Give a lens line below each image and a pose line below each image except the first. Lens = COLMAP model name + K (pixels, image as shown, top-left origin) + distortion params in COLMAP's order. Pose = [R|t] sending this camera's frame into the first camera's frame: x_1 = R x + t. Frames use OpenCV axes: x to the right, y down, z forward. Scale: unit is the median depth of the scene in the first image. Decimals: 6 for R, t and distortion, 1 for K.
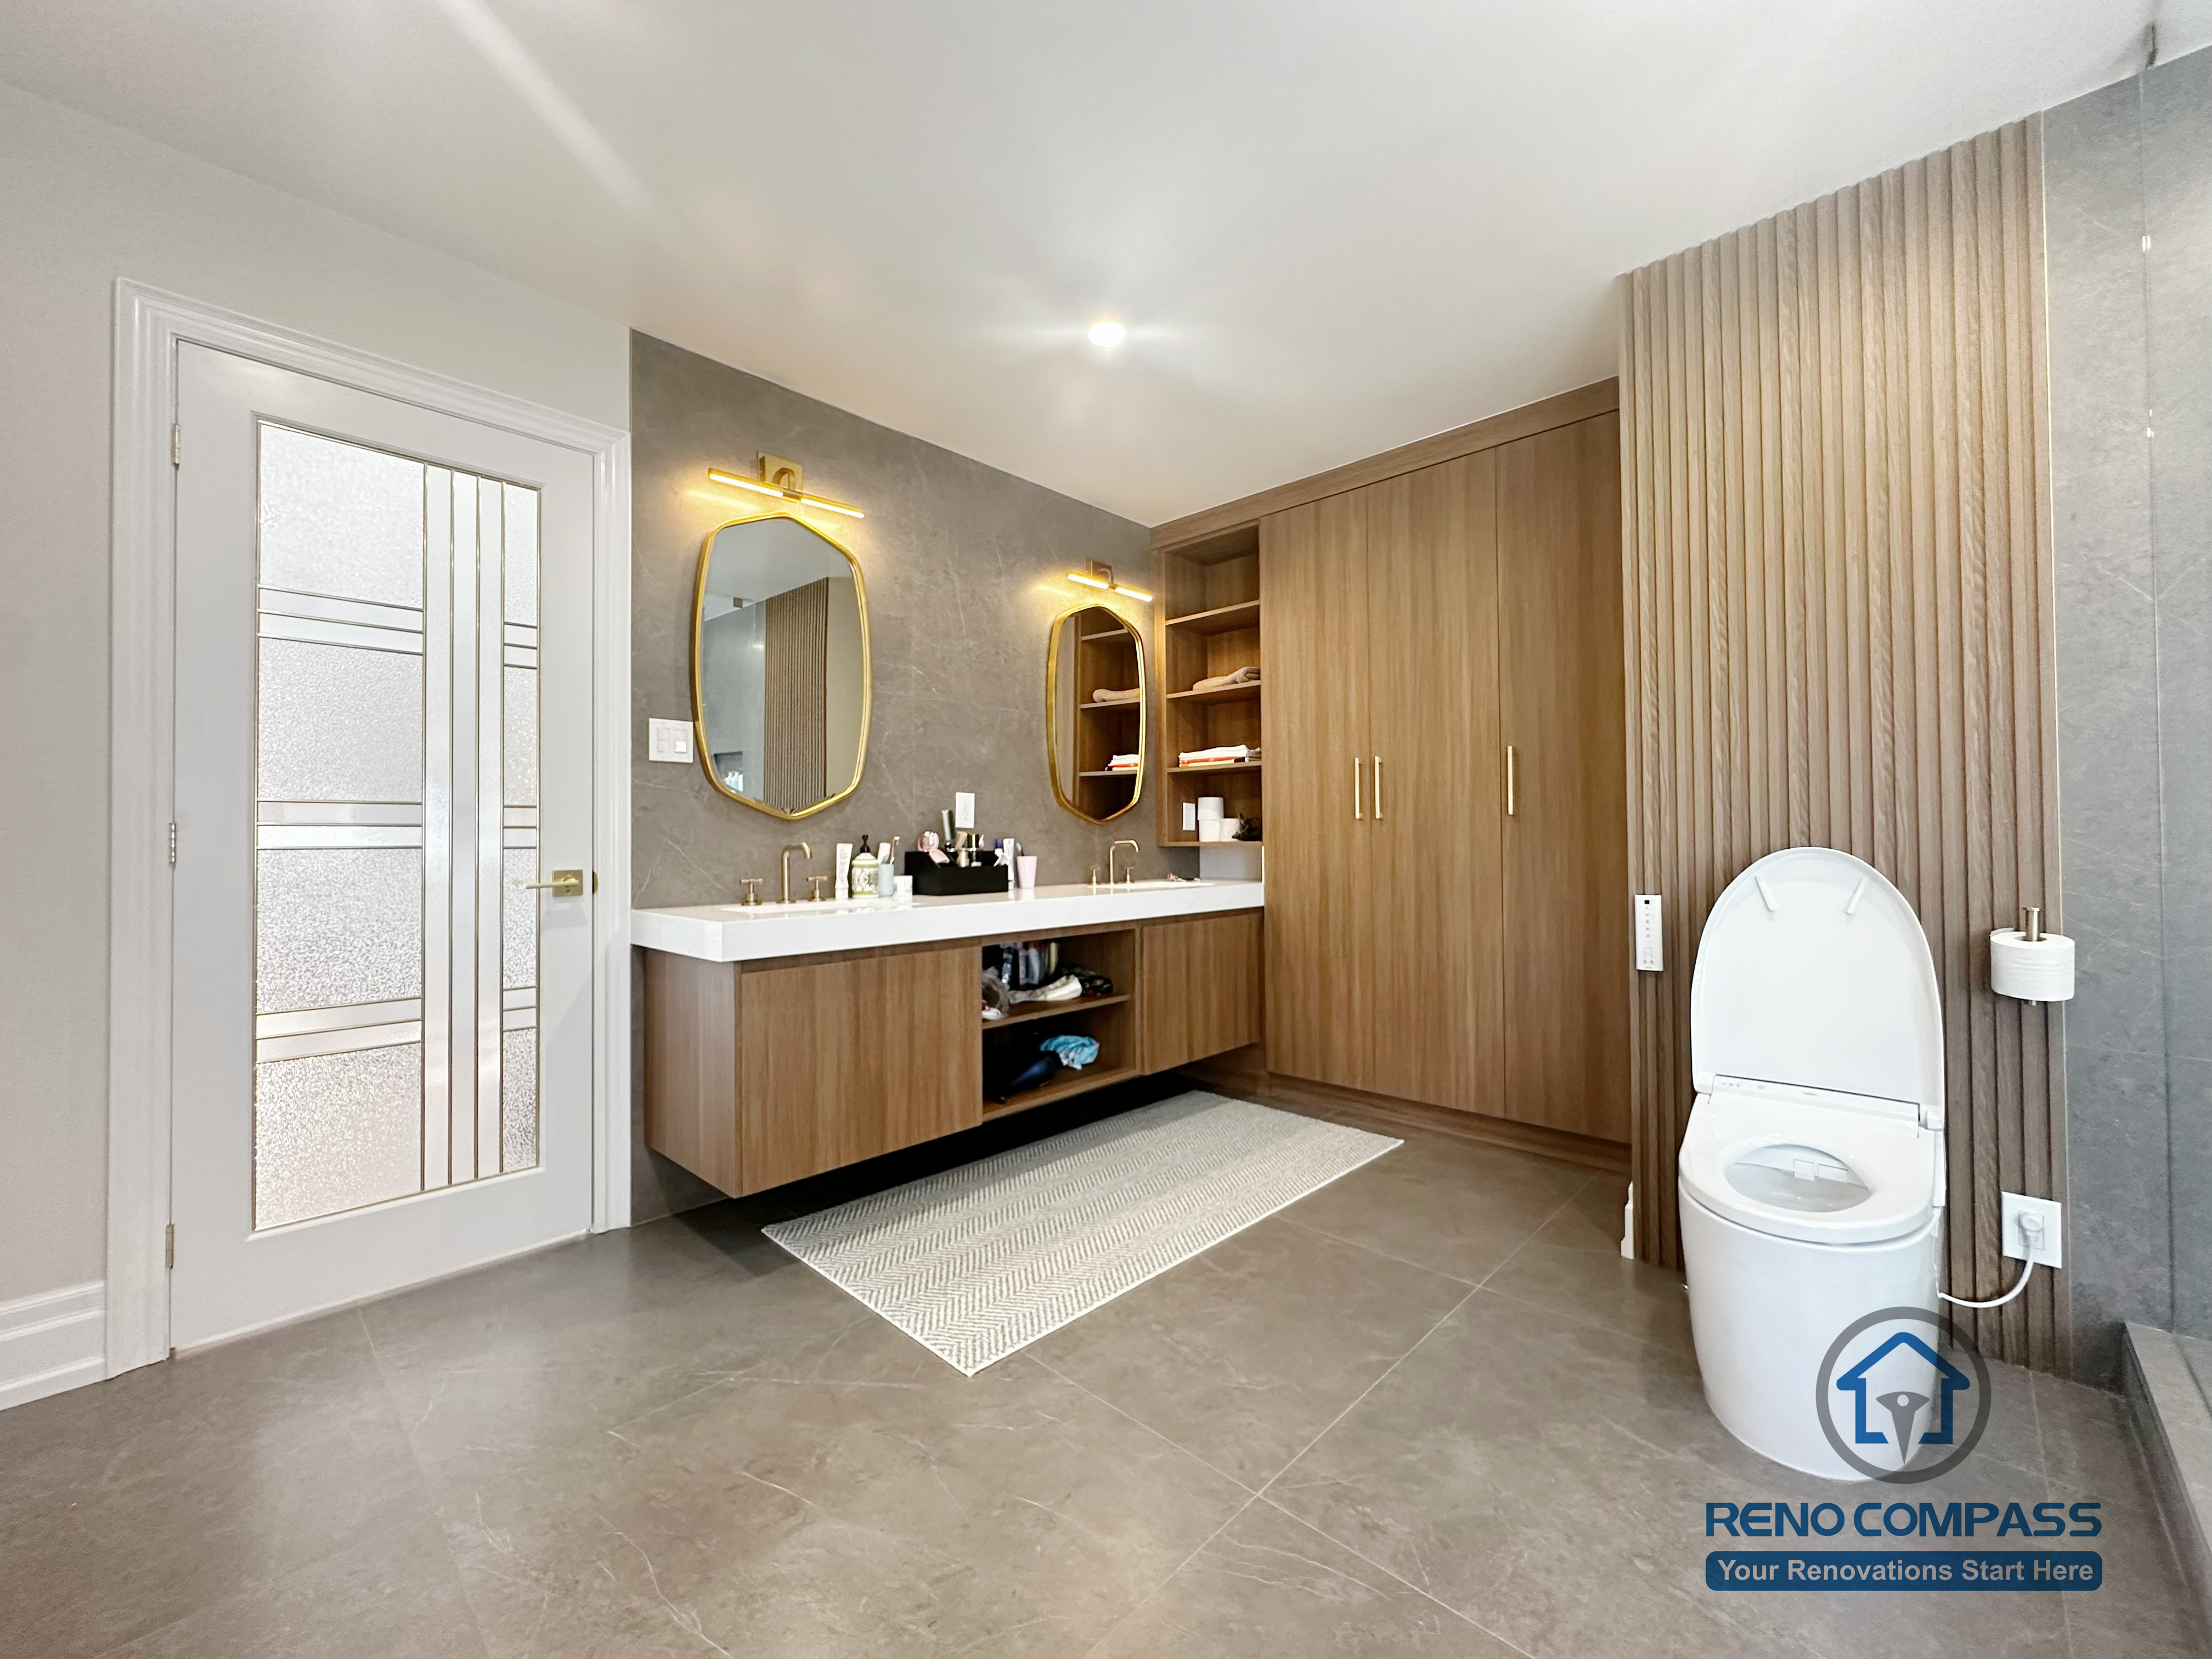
lens RADIAL K [[885.3, 0, 1105.7], [0, 885.3, 826.6], [0, 0, 1]] dist [-0.005876, 0.001058]
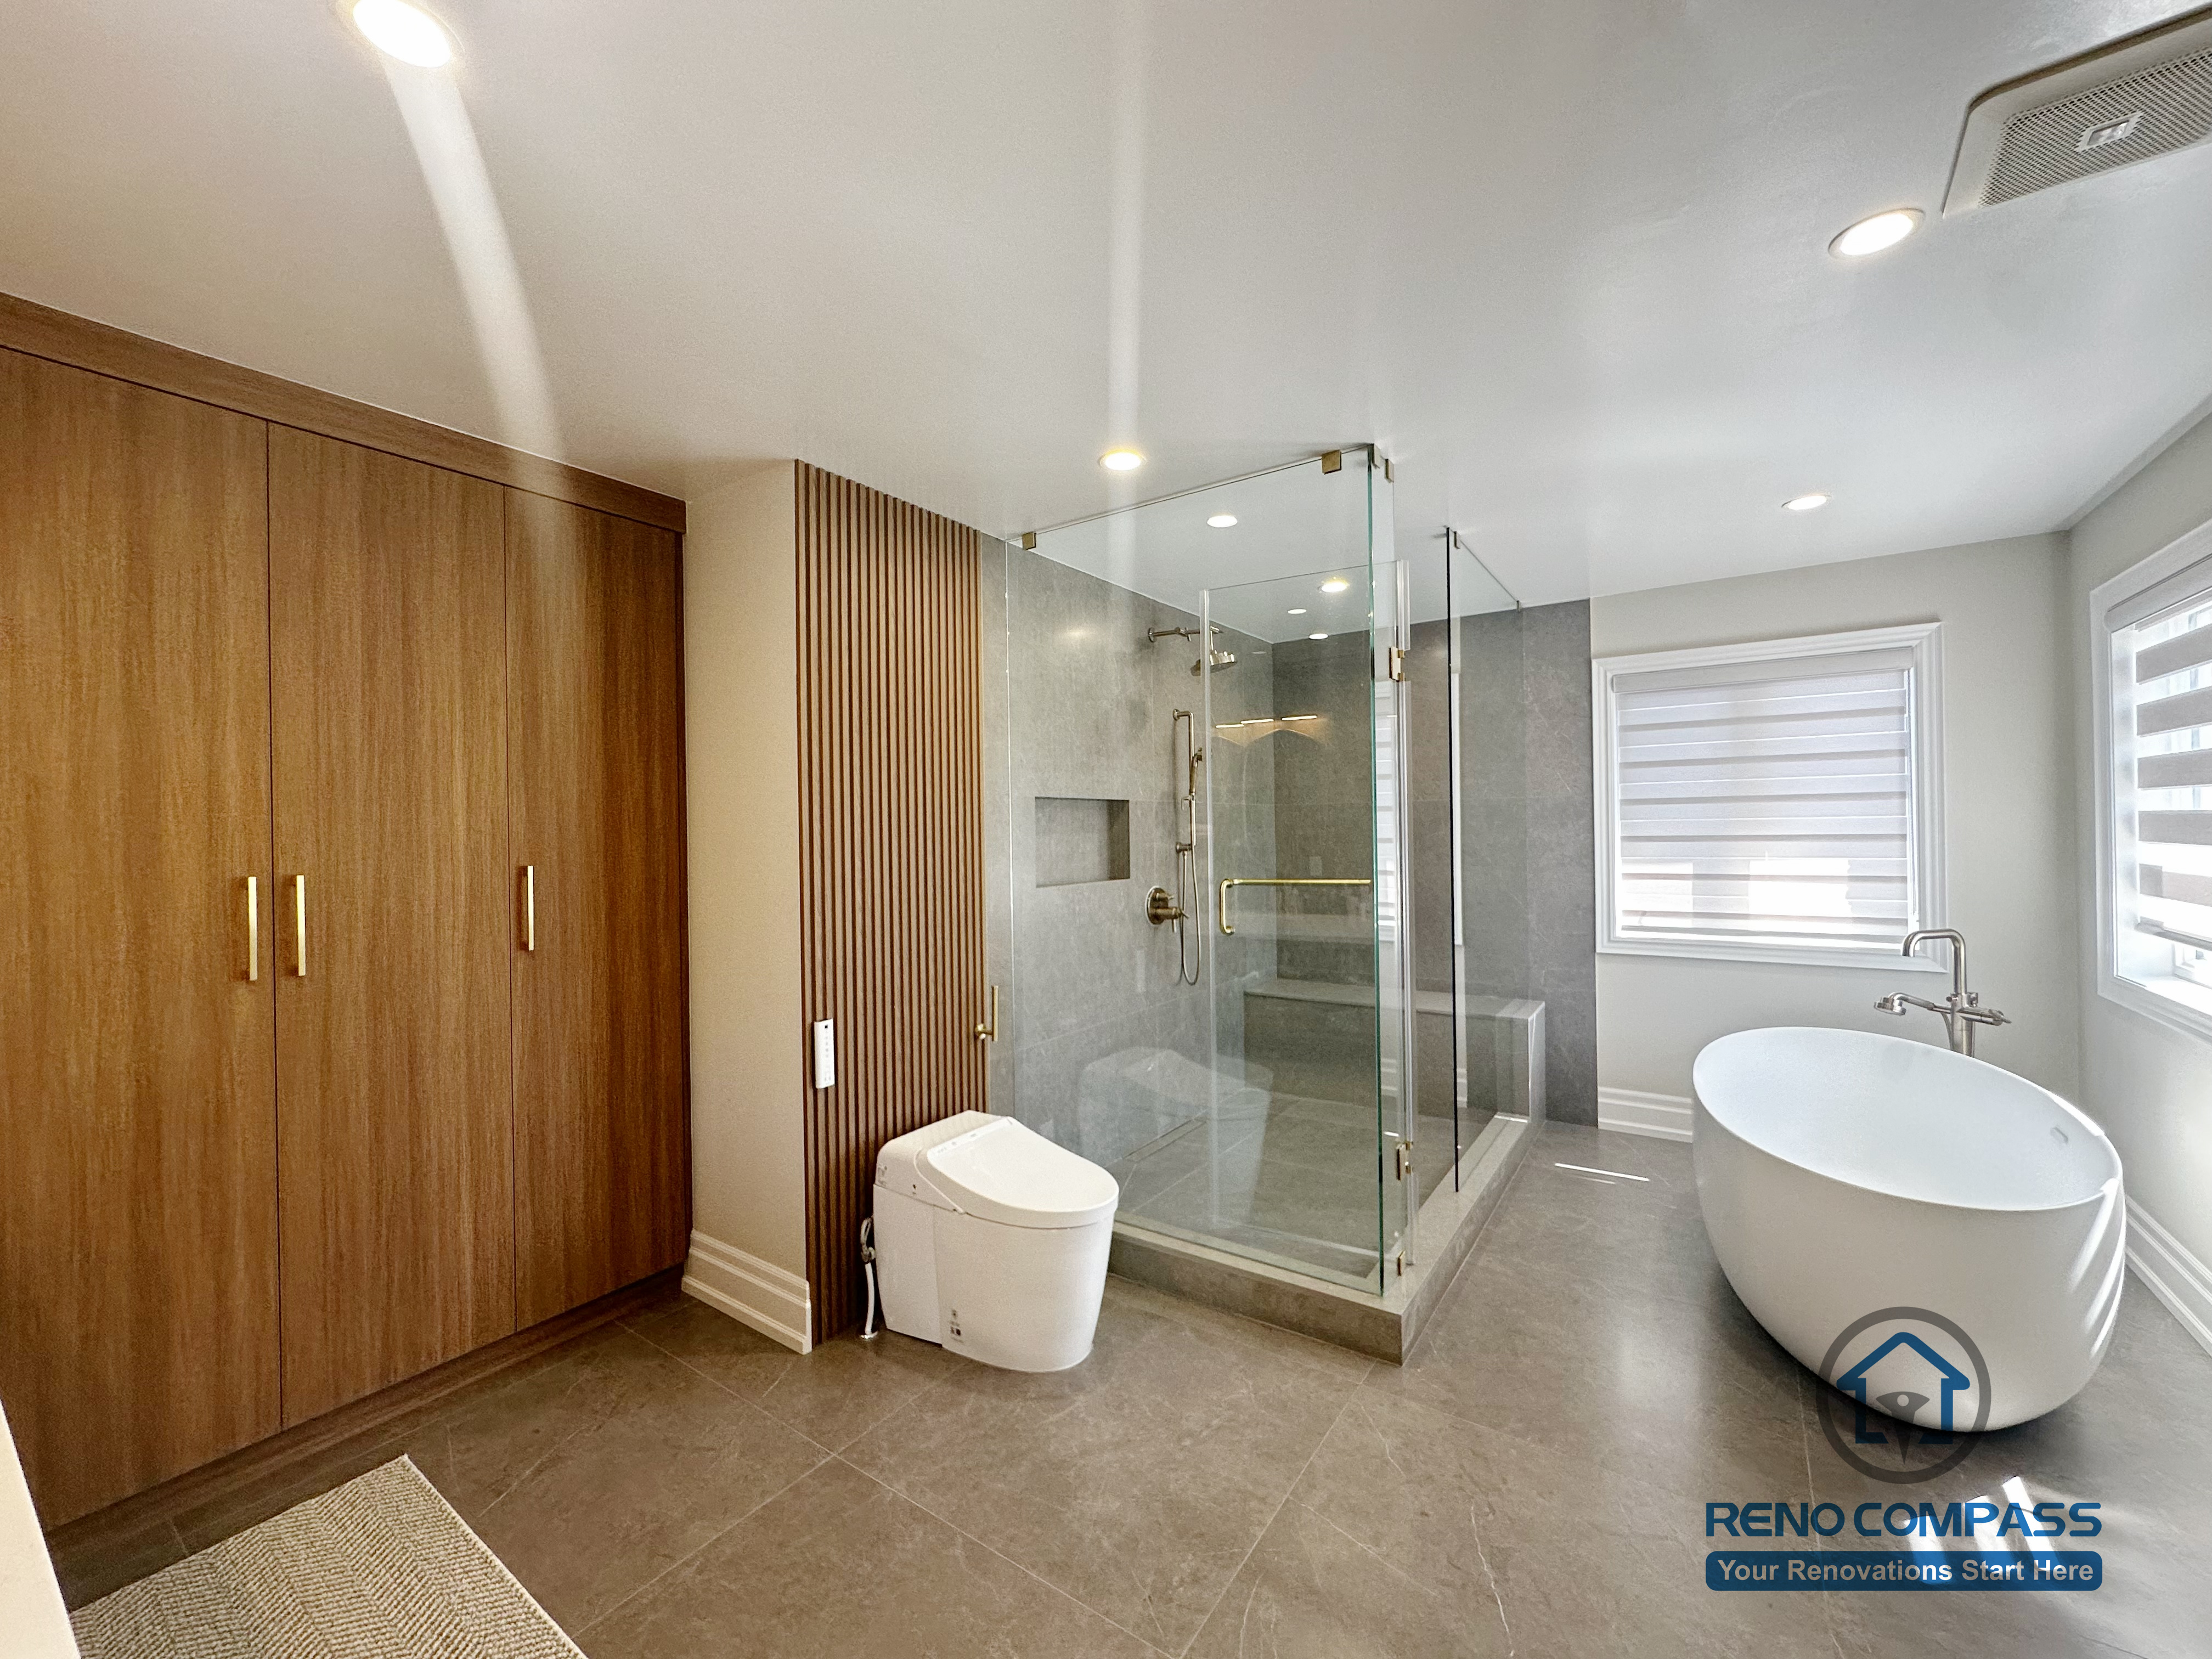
lens RADIAL K [[885.3, 0, 1105.7], [0, 885.3, 829.8], [0, 0, 1]] dist [-0.005876, 0.001058]
pose [[-0.149205, 0.009874, 0.988757, -0.450791], [-0.000083, 0.999950, -0.009998, -0.123999], [-0.988806, -0.001574, -0.149196, 0.638250]]
